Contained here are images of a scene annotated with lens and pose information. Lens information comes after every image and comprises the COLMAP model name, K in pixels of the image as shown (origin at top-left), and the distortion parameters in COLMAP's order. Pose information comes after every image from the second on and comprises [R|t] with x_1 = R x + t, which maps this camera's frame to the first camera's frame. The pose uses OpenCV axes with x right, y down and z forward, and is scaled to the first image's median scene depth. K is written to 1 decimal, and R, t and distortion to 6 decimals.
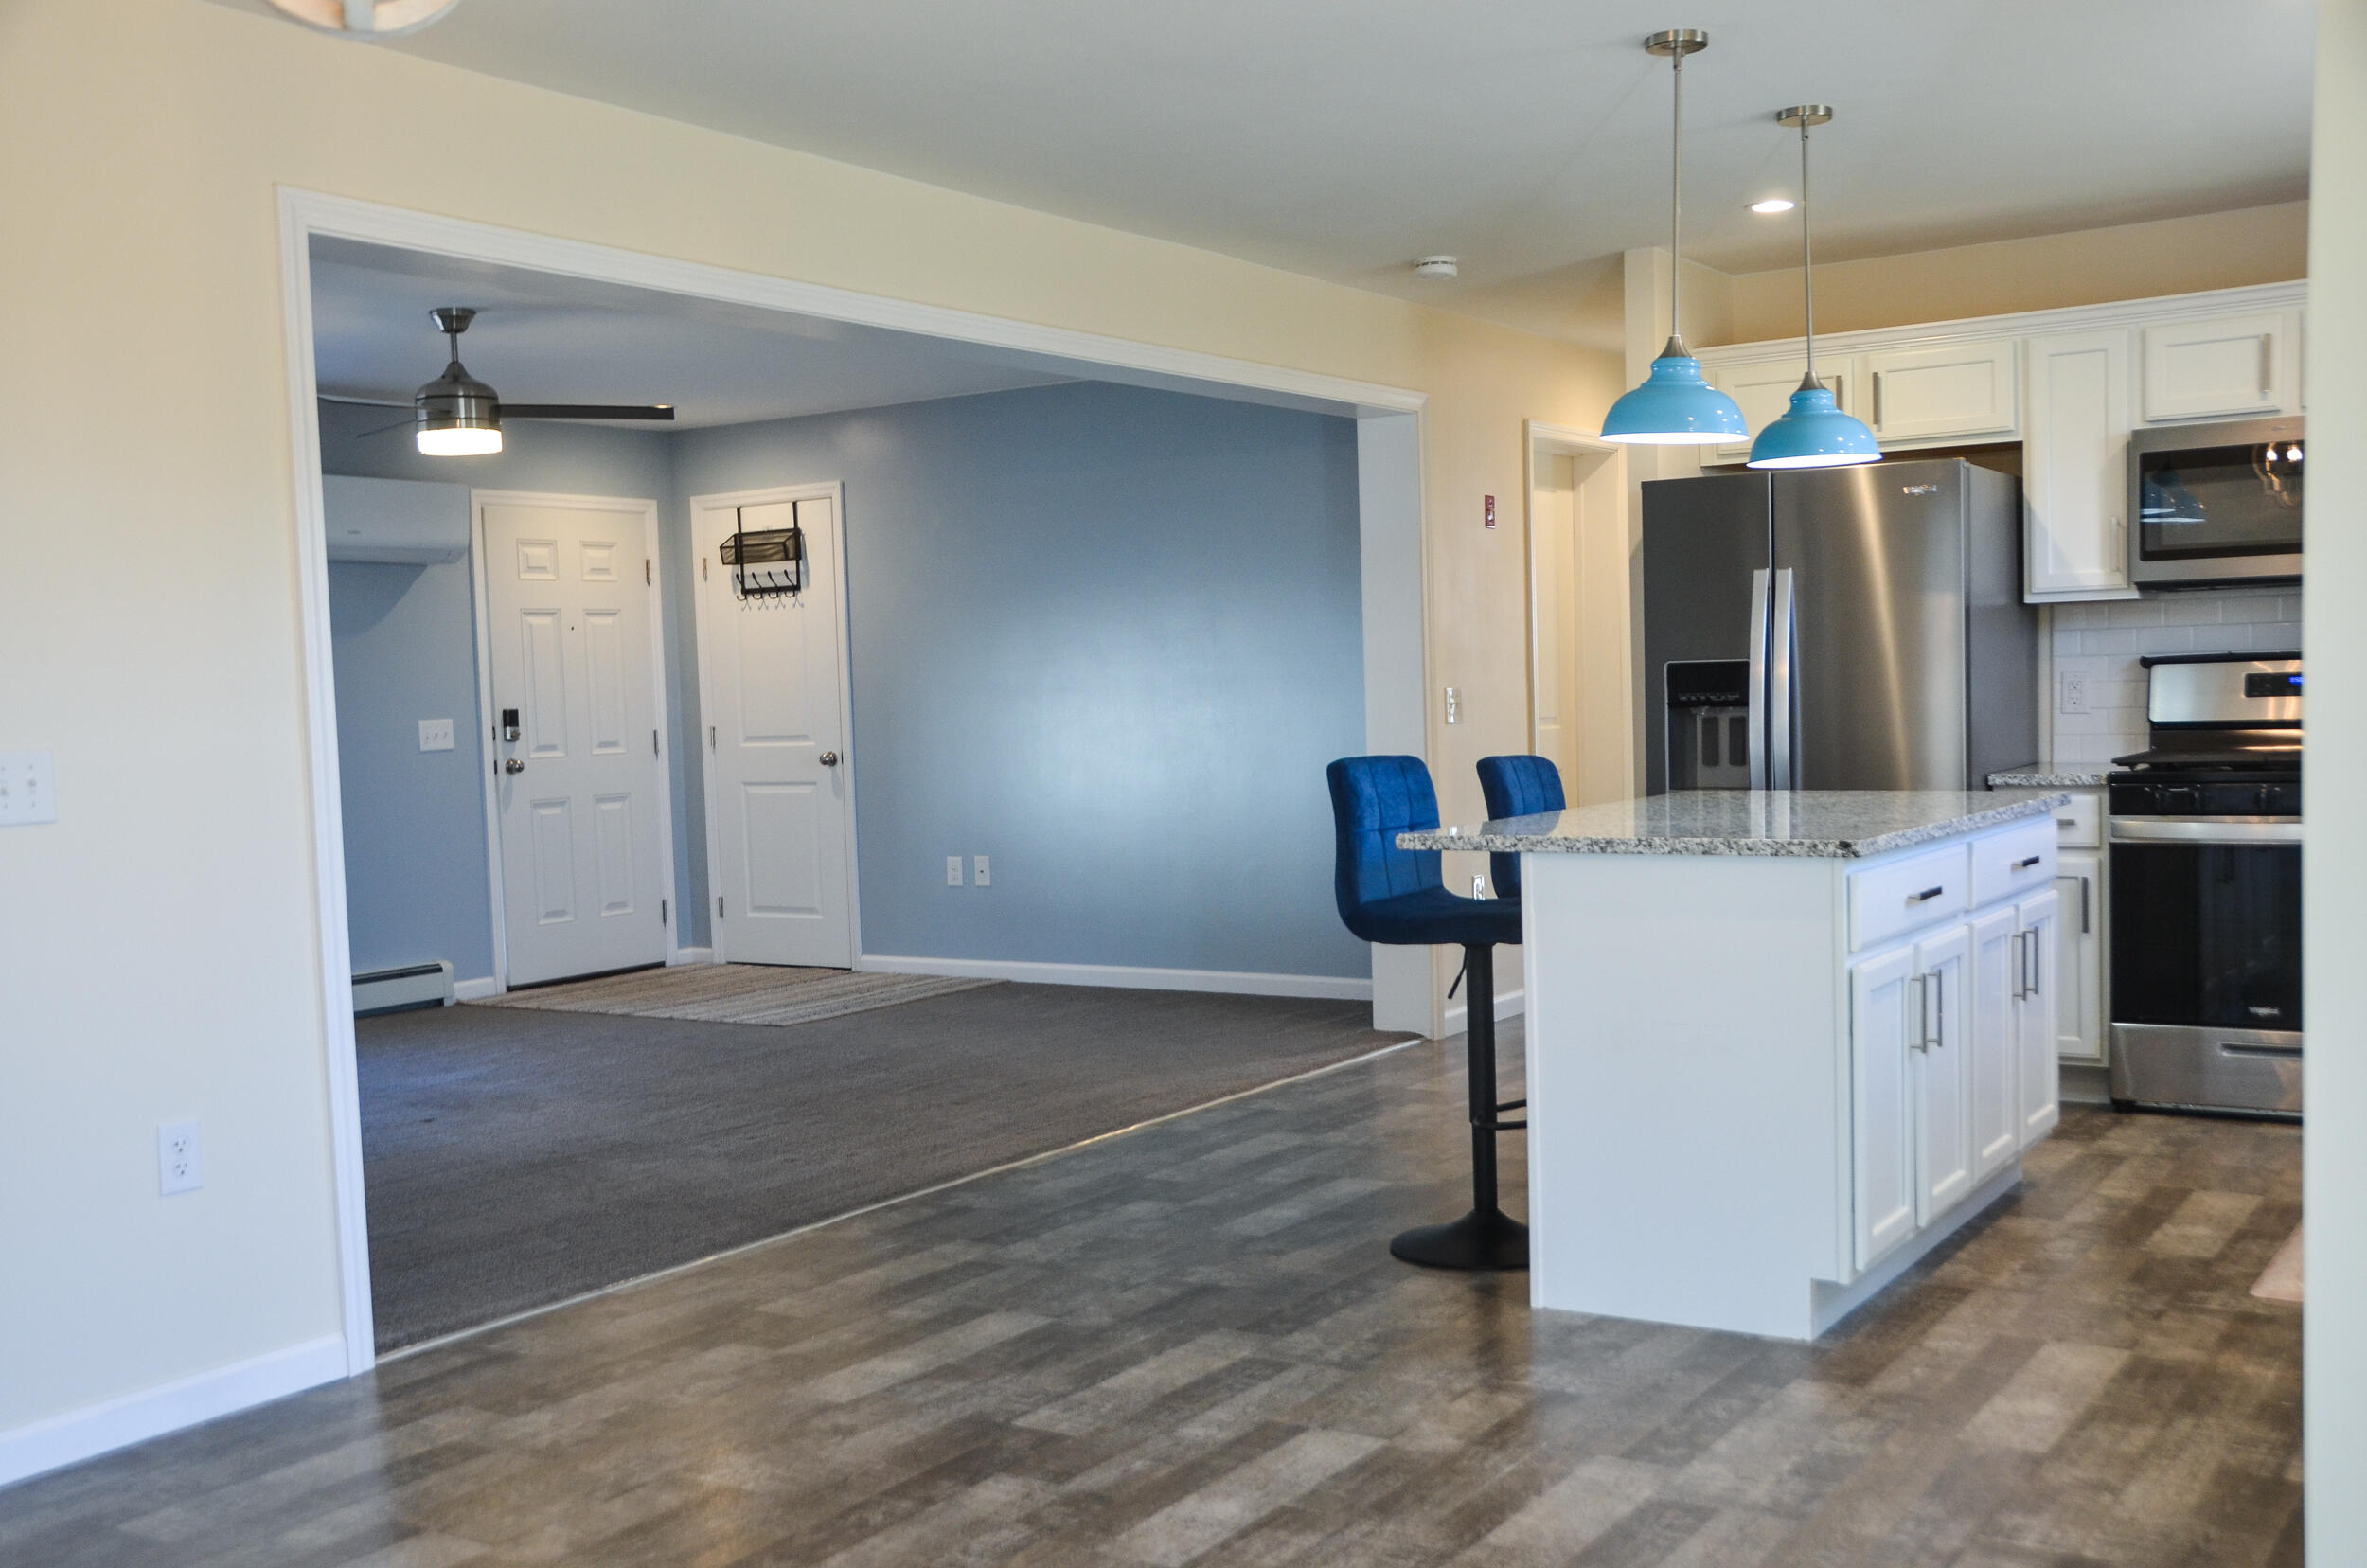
lens RADIAL K [[2341.9, 0, 1187.1], [0, 2341.9, 795.7], [0, 0, 1]] dist [-0.033031, 0.000000]
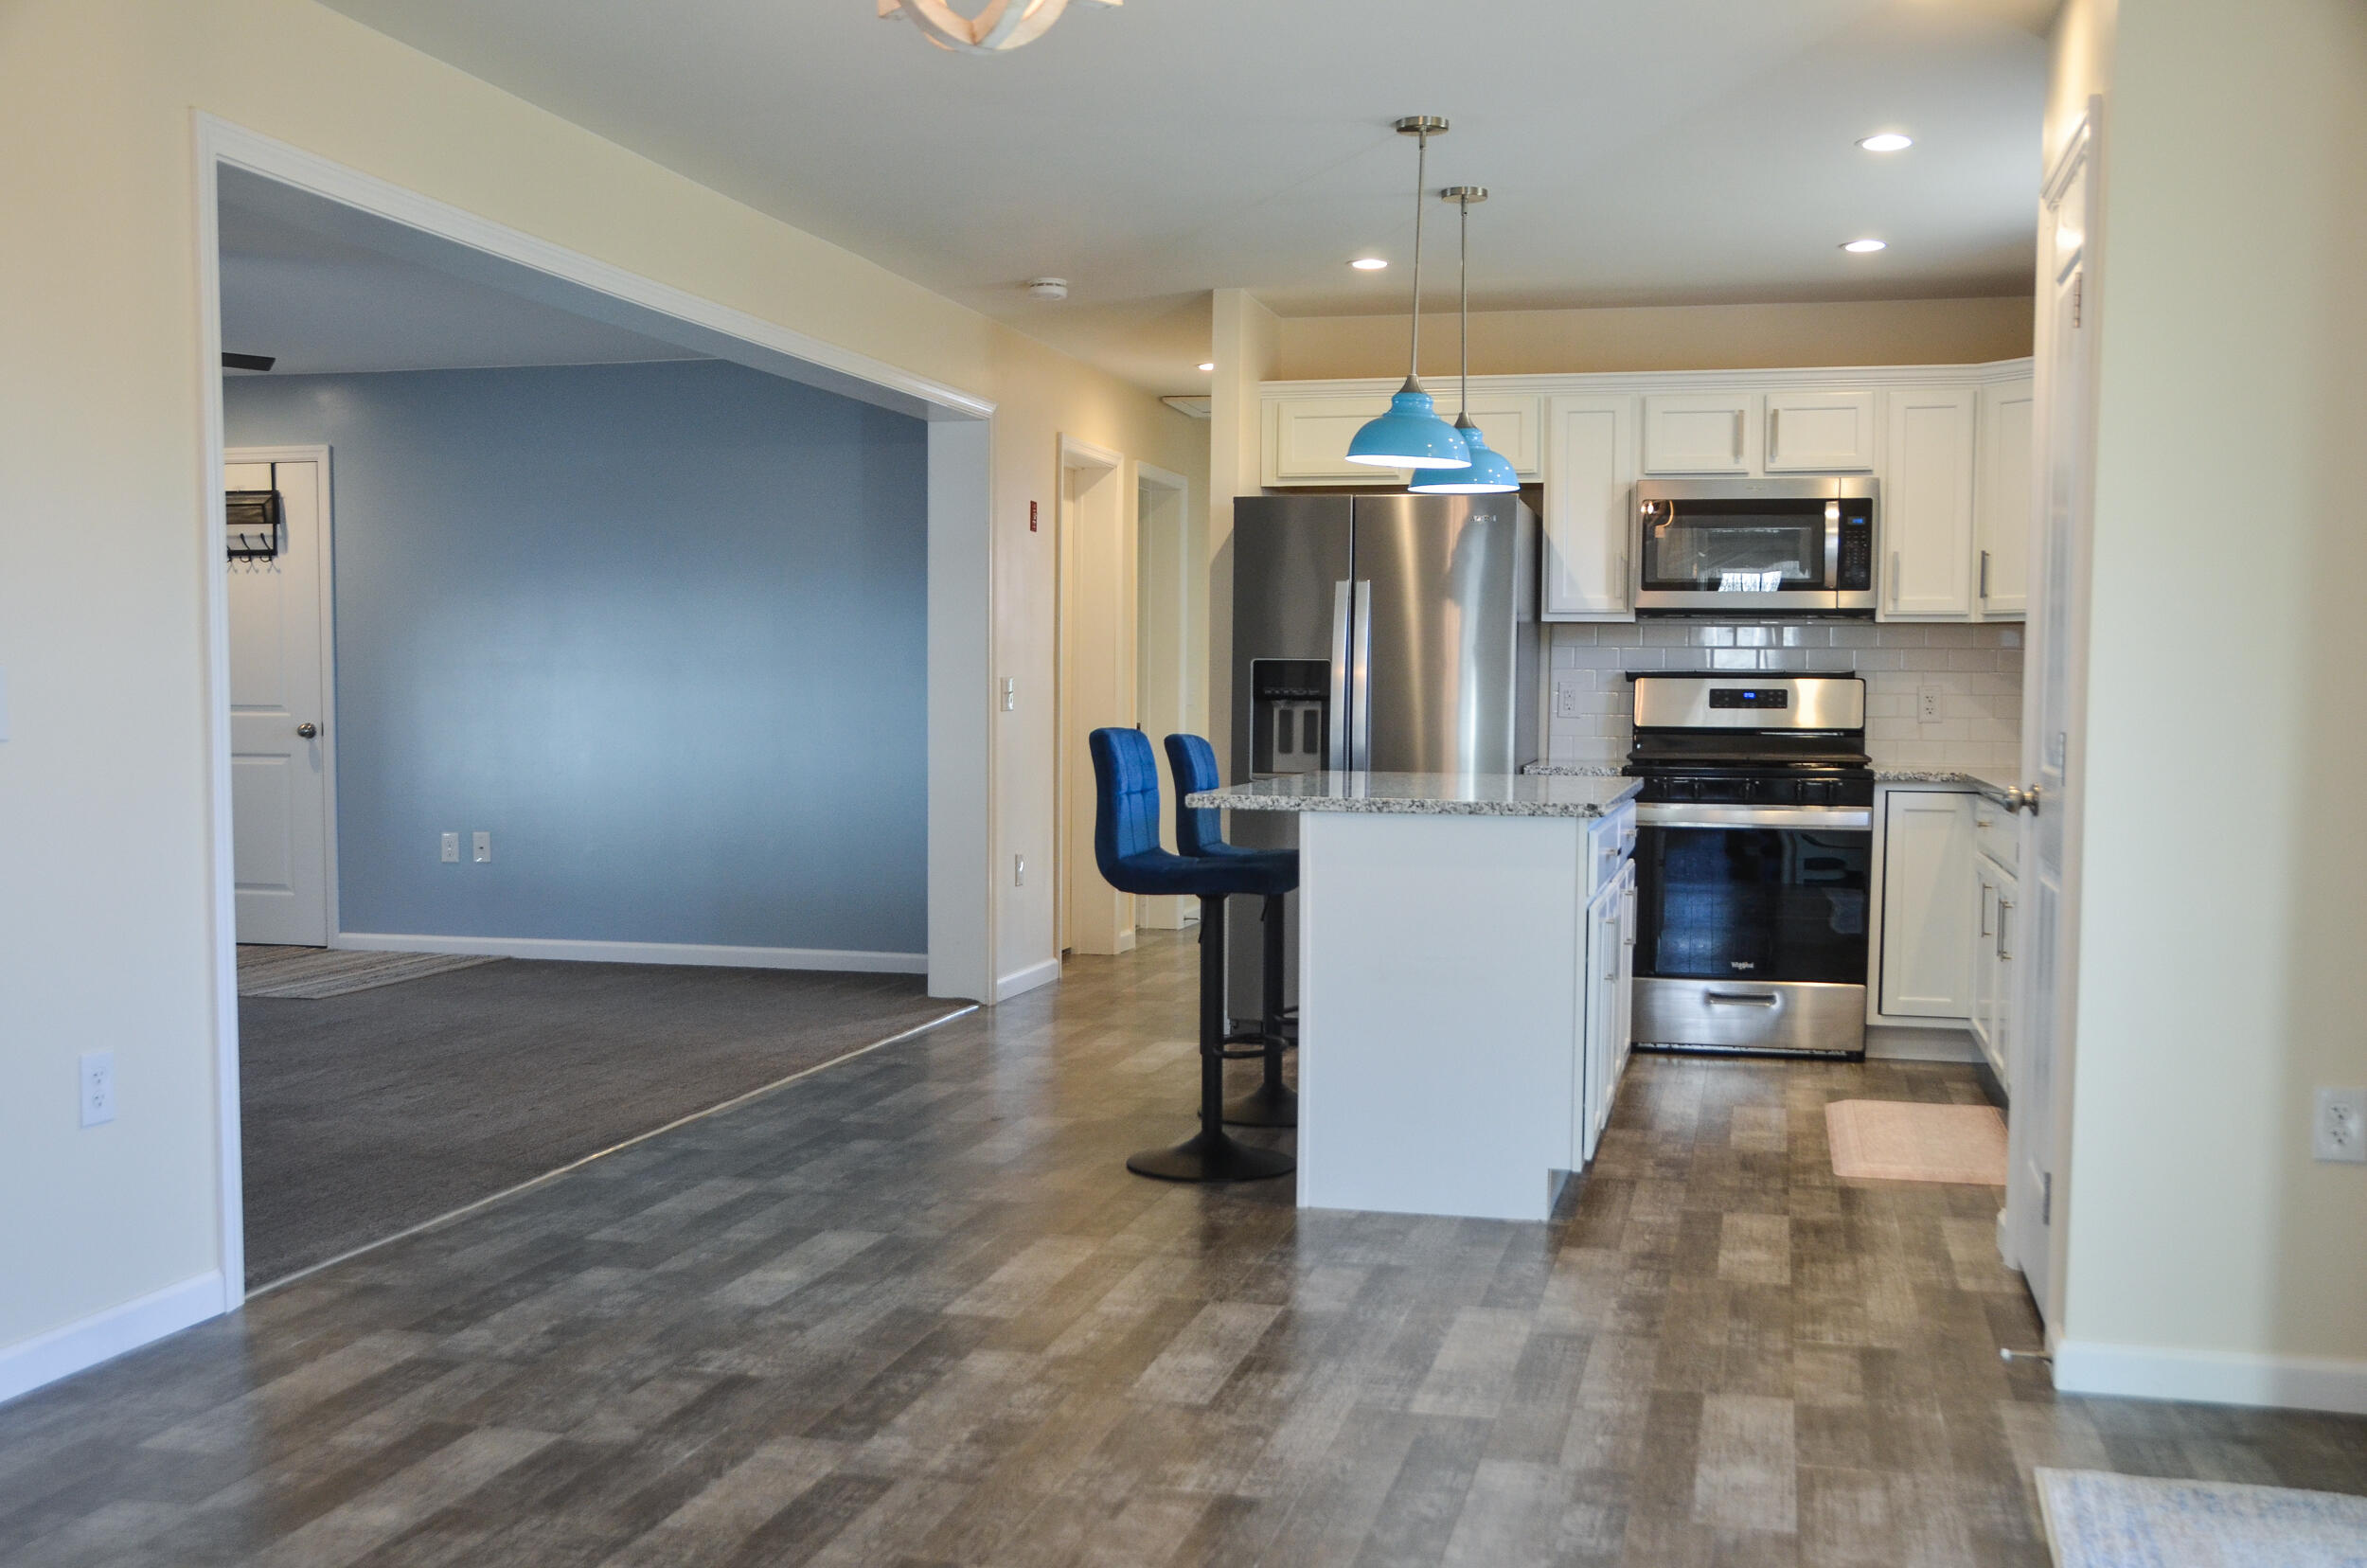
lens RADIAL K [[2341.9, 0, 1182.6], [0, 2341.9, 784.3], [0, 0, 1]] dist [-0.033031, 0.000000]
pose [[0.943289, 0.023729, 0.331122, -0.199045], [-0.020407, 0.999701, -0.013506, 0.018731], [-0.331344, 0.005983, 0.943491, -0.047374]]
